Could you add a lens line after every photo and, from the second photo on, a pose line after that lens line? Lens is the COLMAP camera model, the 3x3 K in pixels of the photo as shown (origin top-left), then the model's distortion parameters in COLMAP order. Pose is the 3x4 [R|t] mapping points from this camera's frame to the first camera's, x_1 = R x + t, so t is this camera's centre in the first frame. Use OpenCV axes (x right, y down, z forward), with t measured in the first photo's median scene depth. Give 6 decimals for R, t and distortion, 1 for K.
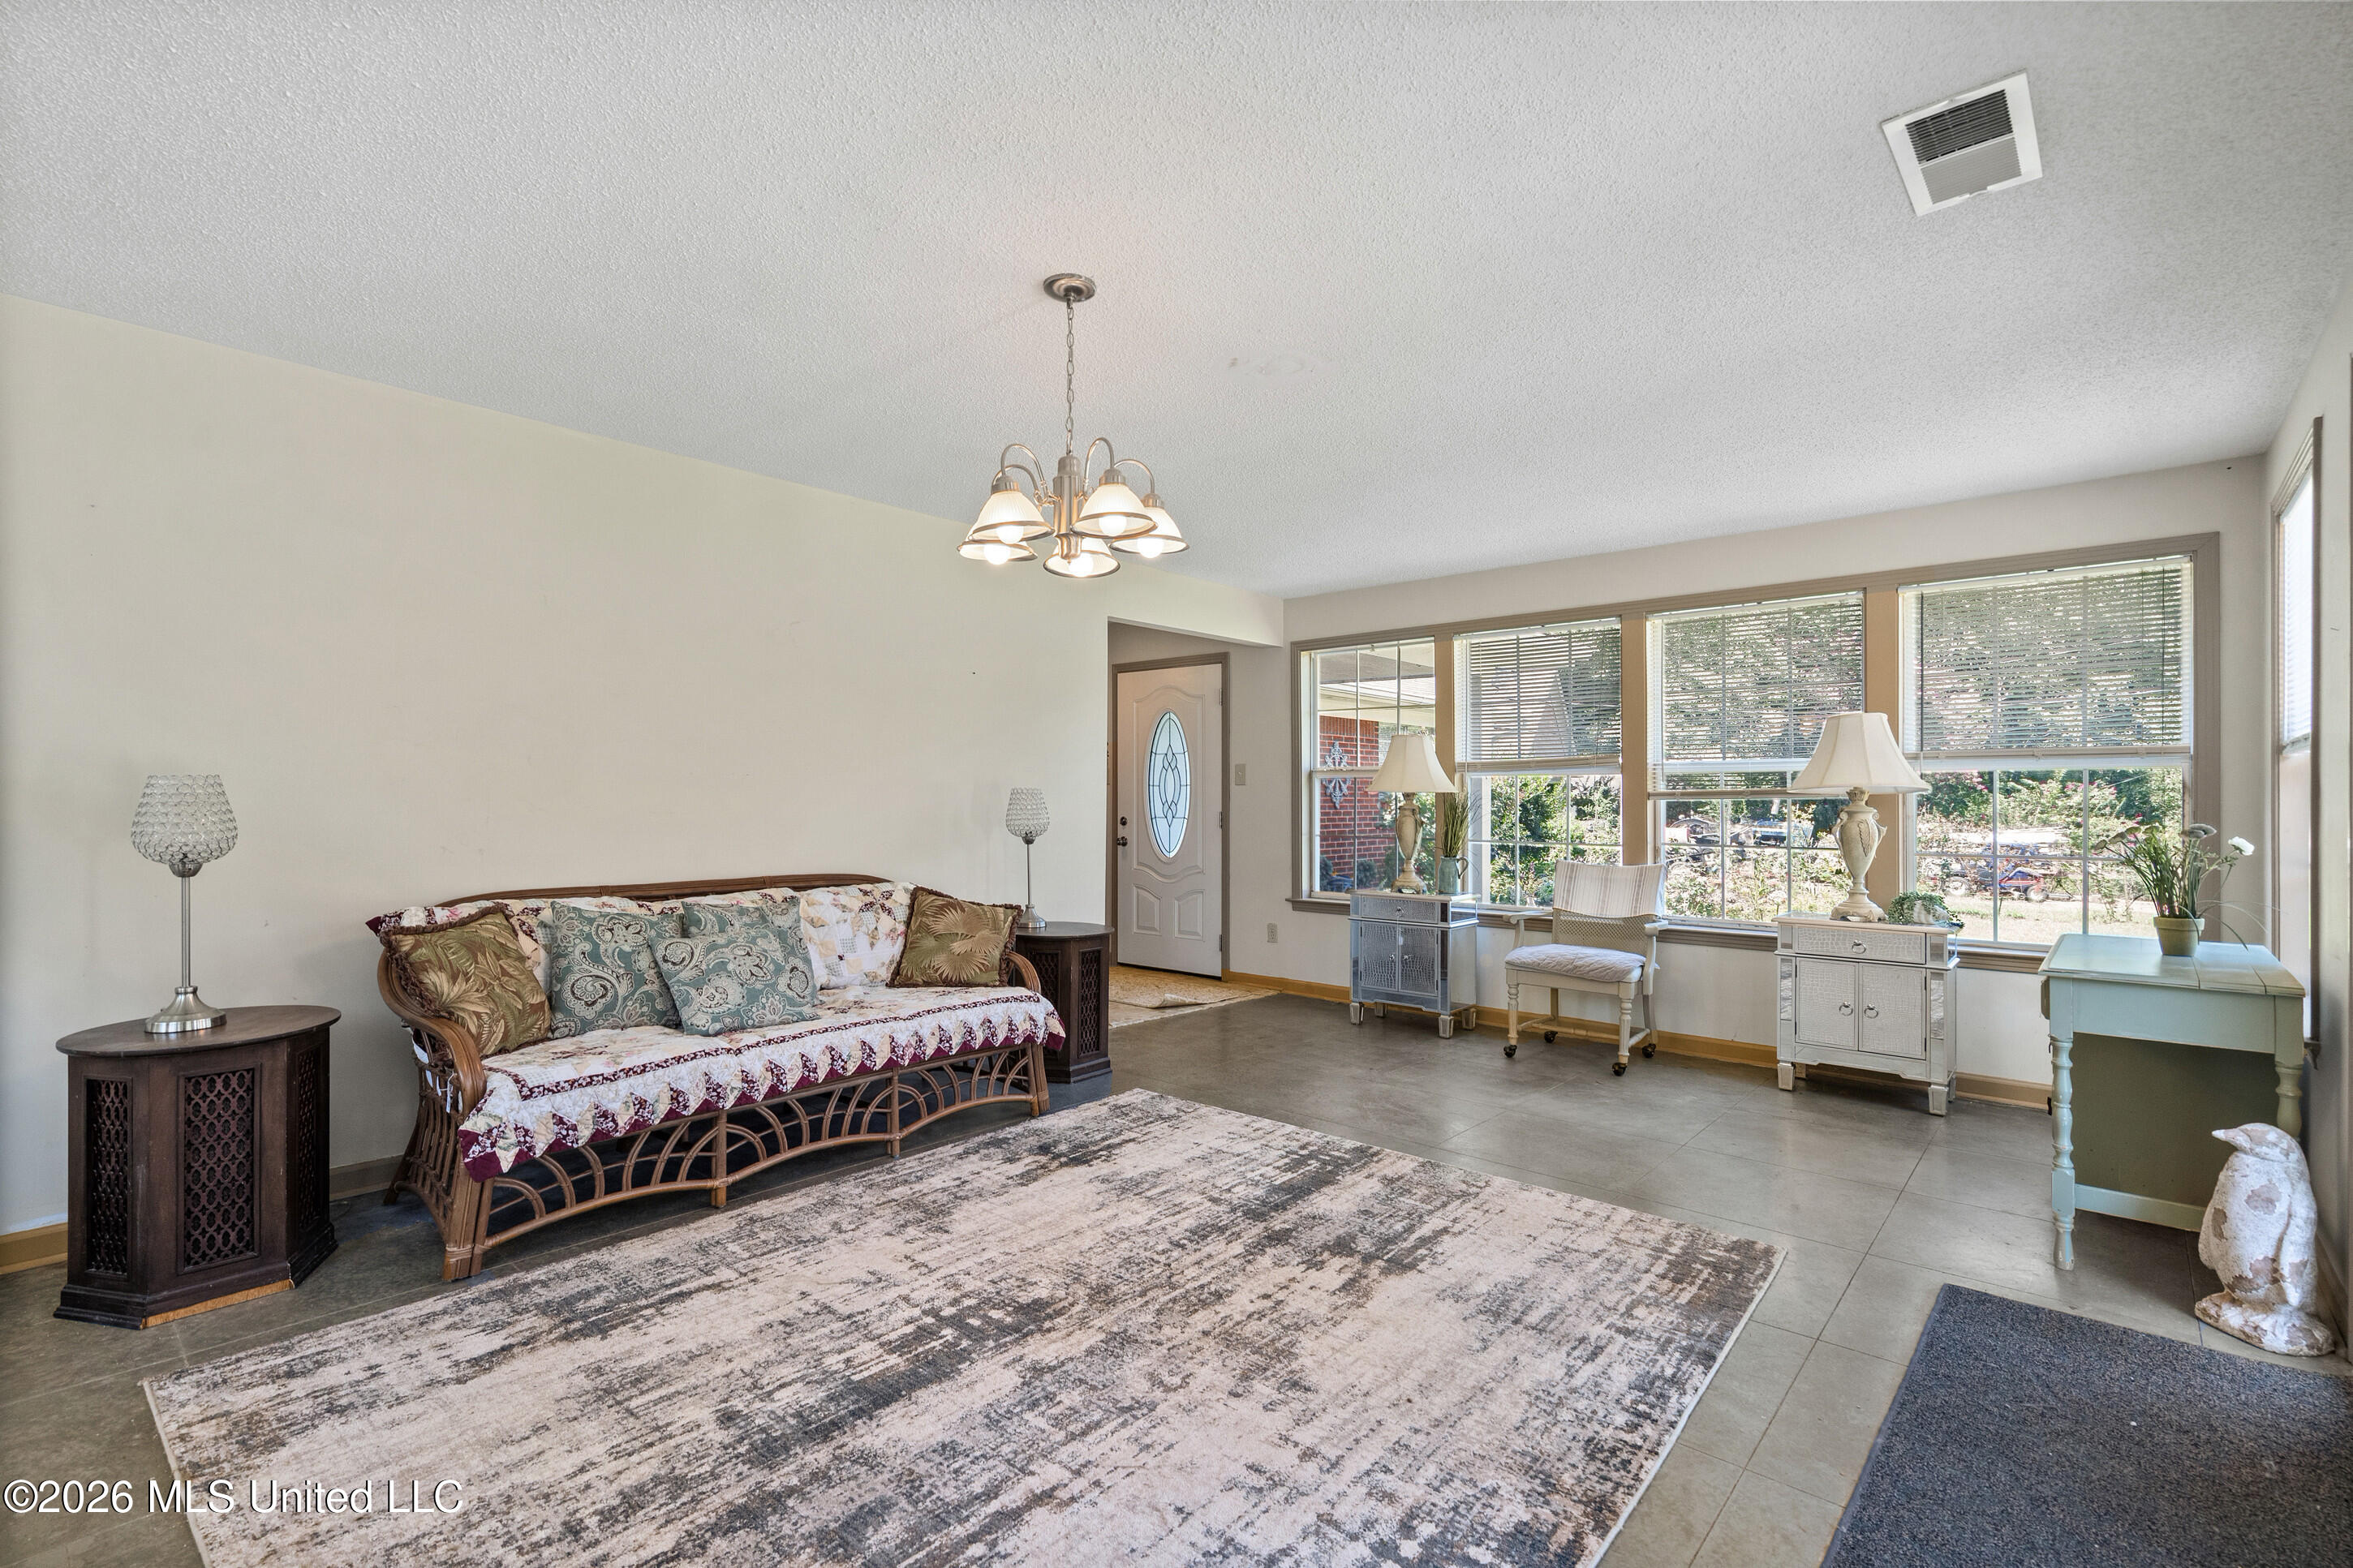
lens RADIAL K [[1075.2, 0, 1153.1], [0, 1075.2, 797.4], [0, 0, 1]] dist [-0.011964, 0.005998]
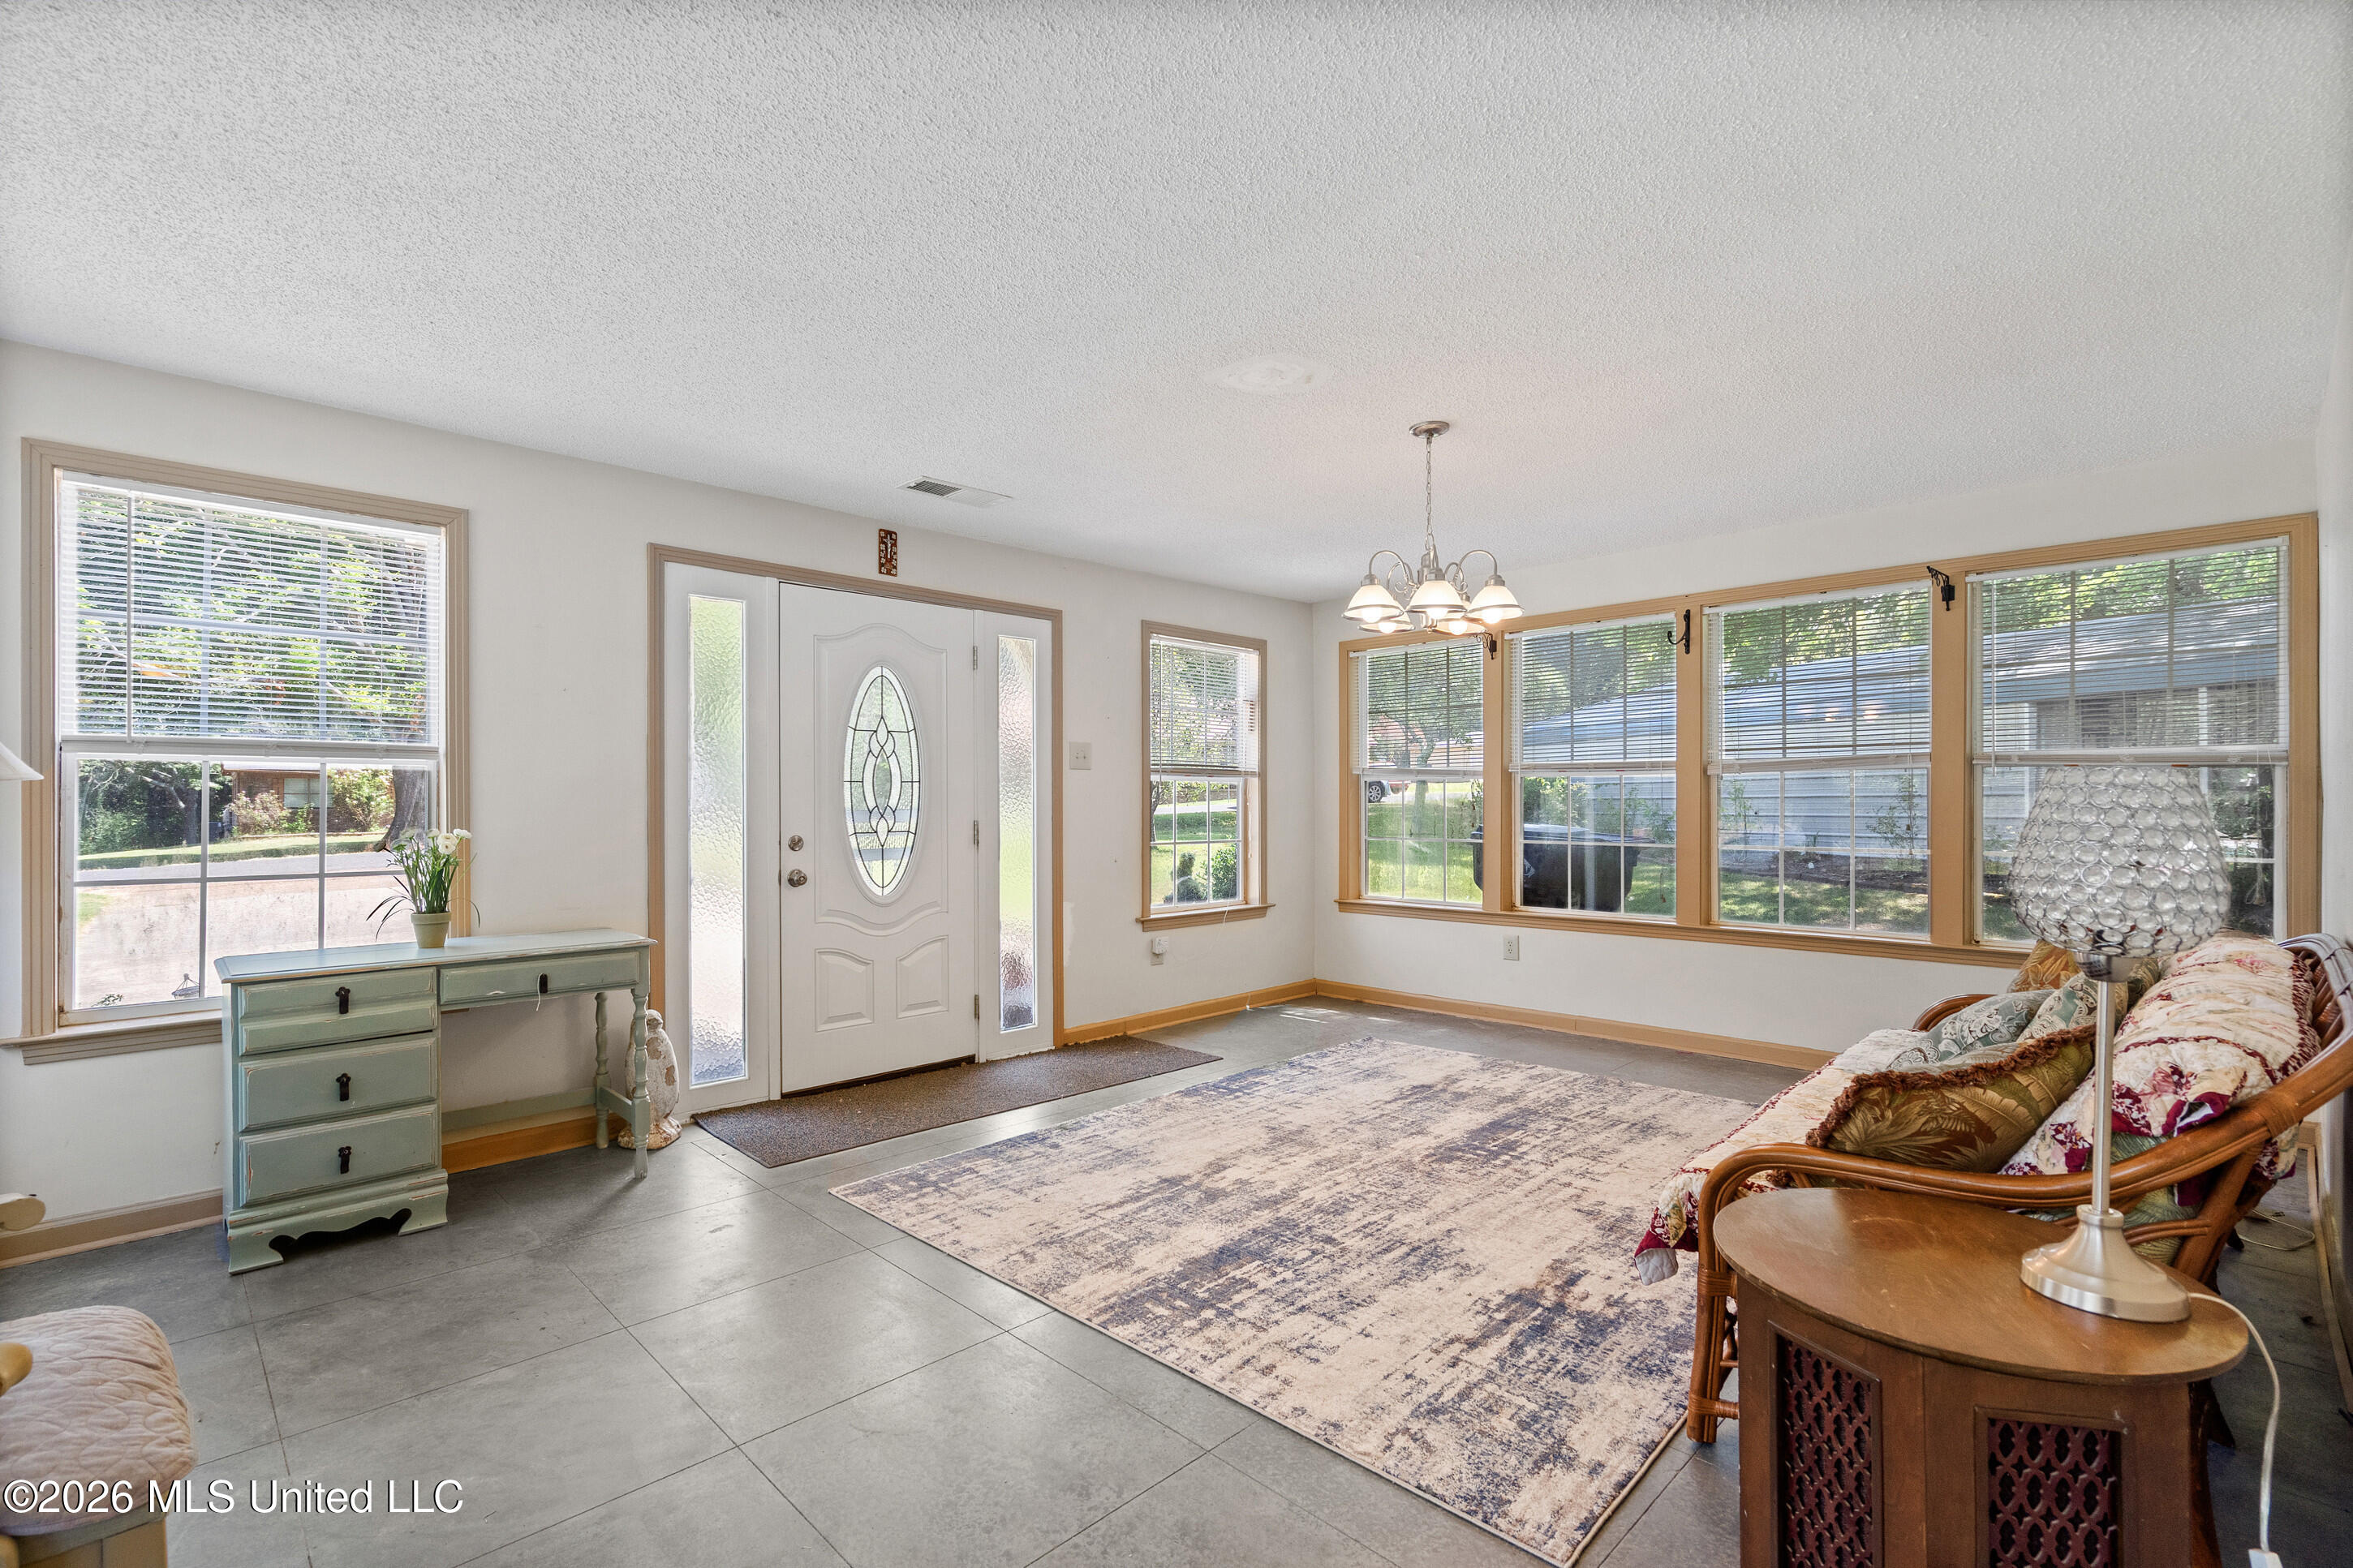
lens RADIAL K [[1046.3, 0, 1178.5], [0, 1046.3, 794.5], [0, 0, 1]] dist [-0.014532, 0.000175]
pose [[-0.999008, -0.000620, 0.044521, 0.164521], [-0.001025, 0.999958, -0.009074, 0.002223], [-0.044513, -0.009111, -0.998967, 2.129183]]
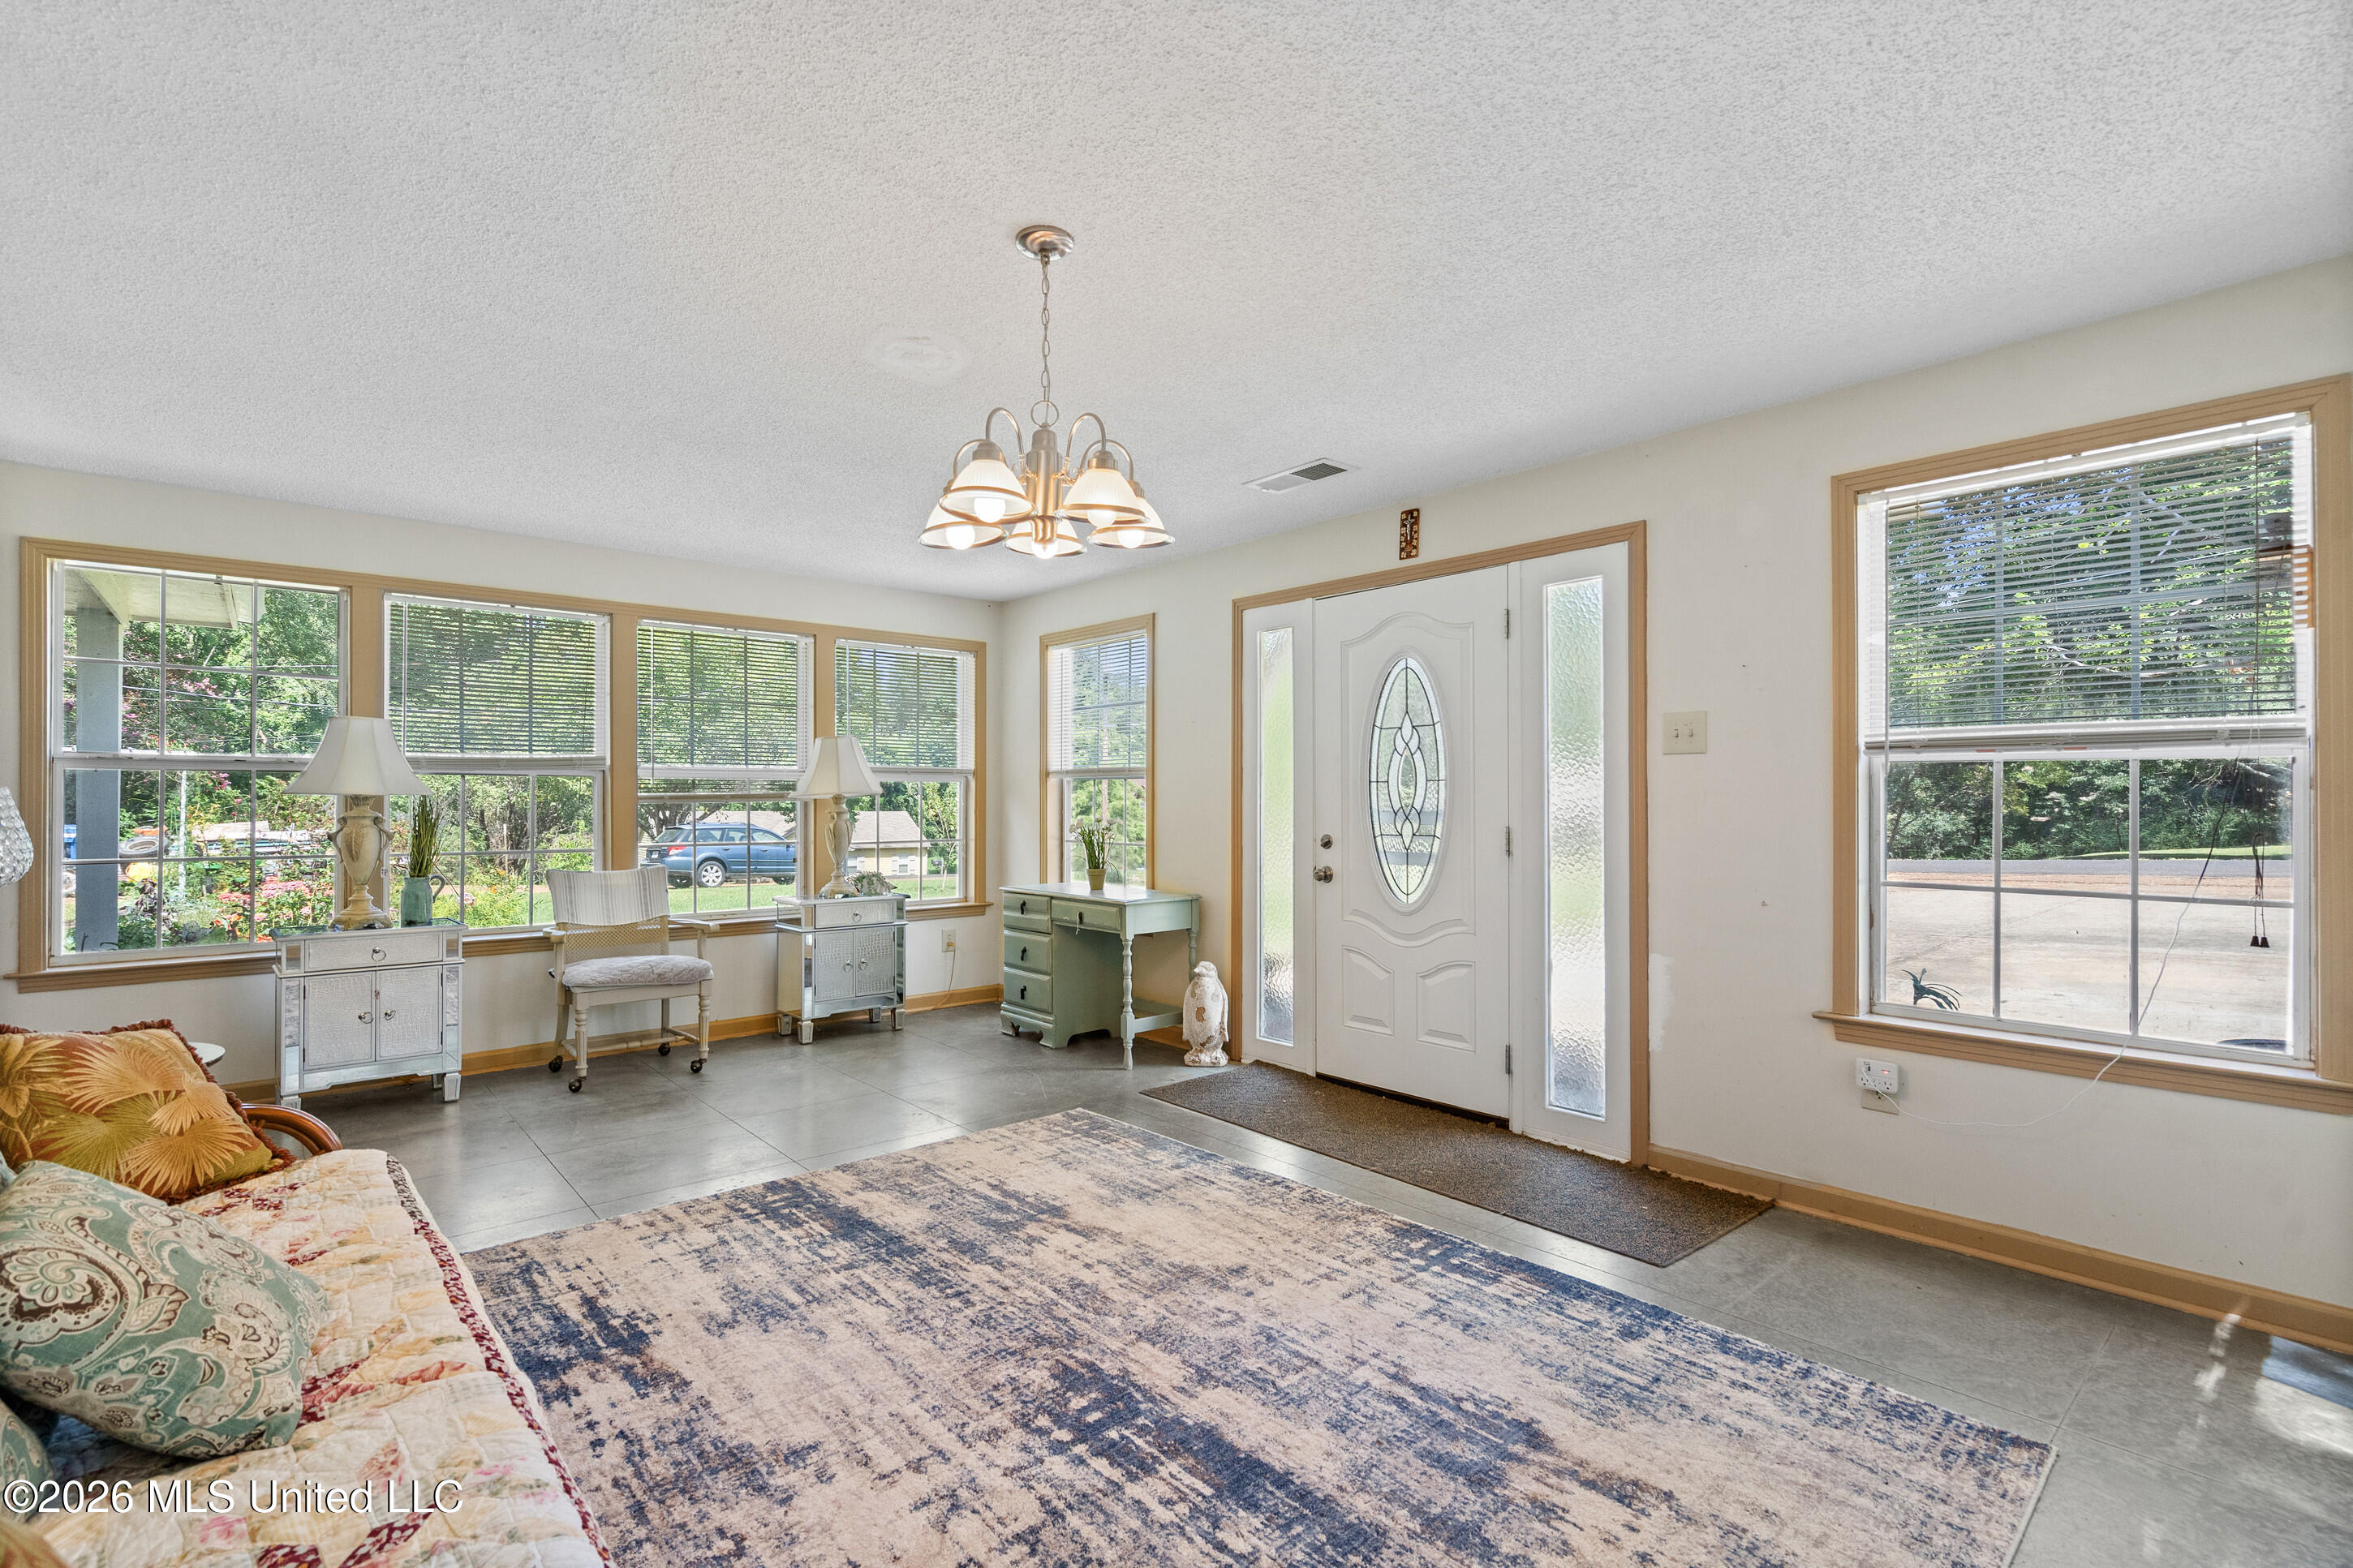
lens RADIAL K [[1075.2, 0, 1156.5], [0, 1075.2, 791.8], [0, 0, 1]] dist [-0.011964, 0.005998]
pose [[0.112188, 0.005069, 0.993674, -0.876412], [-0.002368, 0.999986, -0.004834, -0.008316], [-0.993684, -0.001811, 0.112198, 0.733321]]
